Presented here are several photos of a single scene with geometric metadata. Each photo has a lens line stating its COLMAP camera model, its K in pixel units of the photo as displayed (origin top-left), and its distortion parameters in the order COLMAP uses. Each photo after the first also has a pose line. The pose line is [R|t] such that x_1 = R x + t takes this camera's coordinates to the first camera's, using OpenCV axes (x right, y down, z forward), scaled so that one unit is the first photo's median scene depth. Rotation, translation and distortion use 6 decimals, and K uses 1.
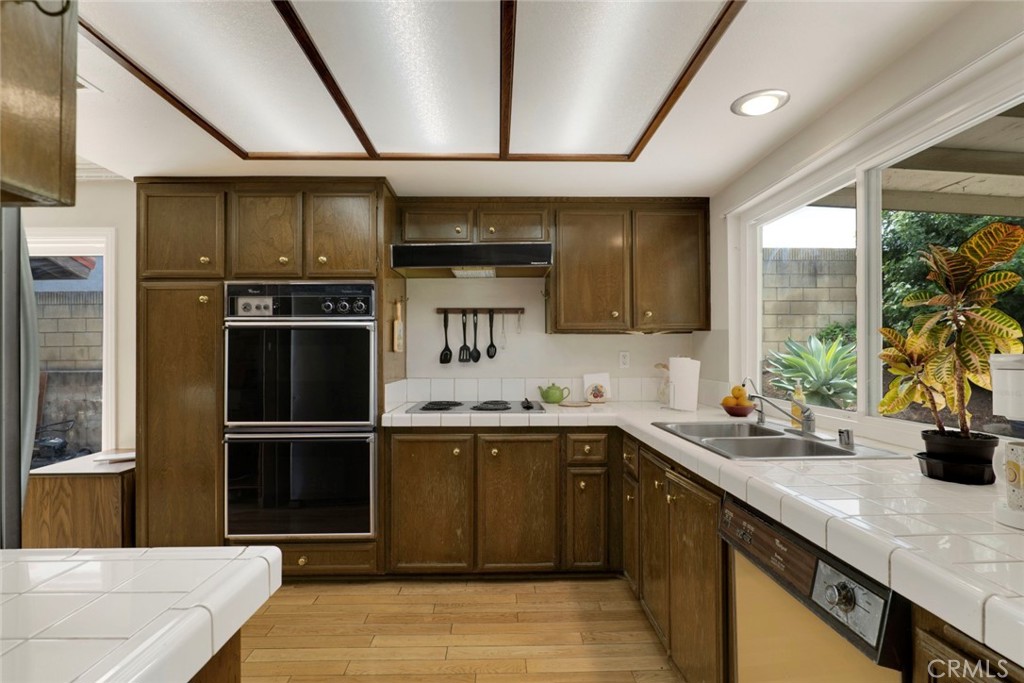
lens RADIAL K [[494.2, 0, 512.4], [0, 494.2, 346.4], [0, 0, 1]] dist [-0.012489, 0.001624]
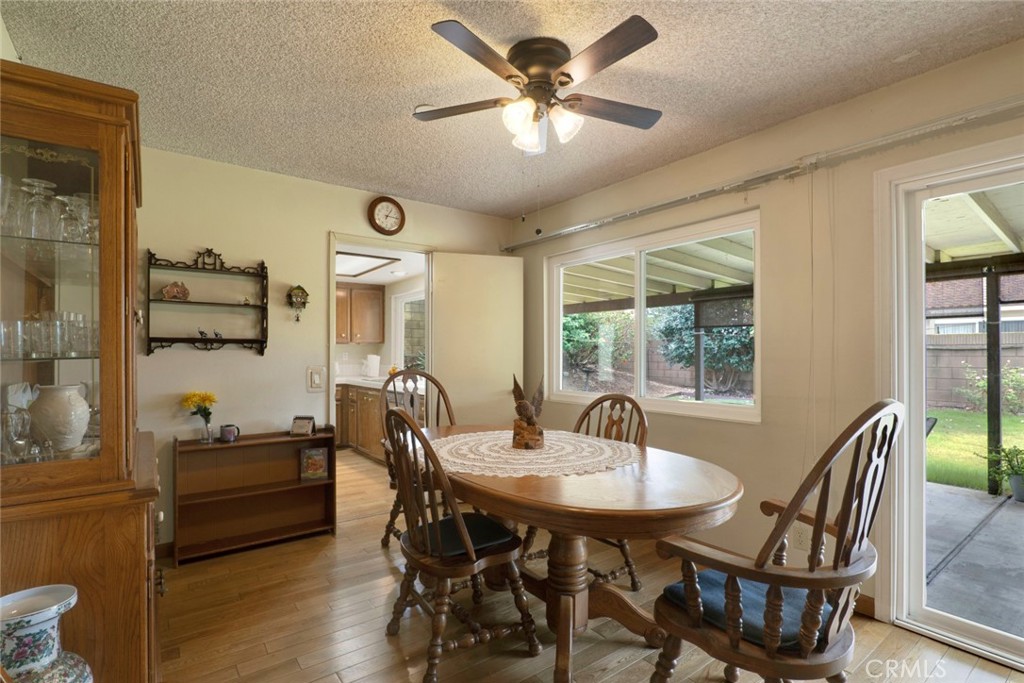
lens RADIAL K [[494.2, 0, 515.4], [0, 494.2, 349.8], [0, 0, 1]] dist [-0.012489, 0.001624]
pose [[0.807810, 0.010442, 0.589350, -0.432439], [-0.009582, 0.999944, -0.004583, 0.001589], [-0.589365, -0.001945, 0.807865, -1.139253]]
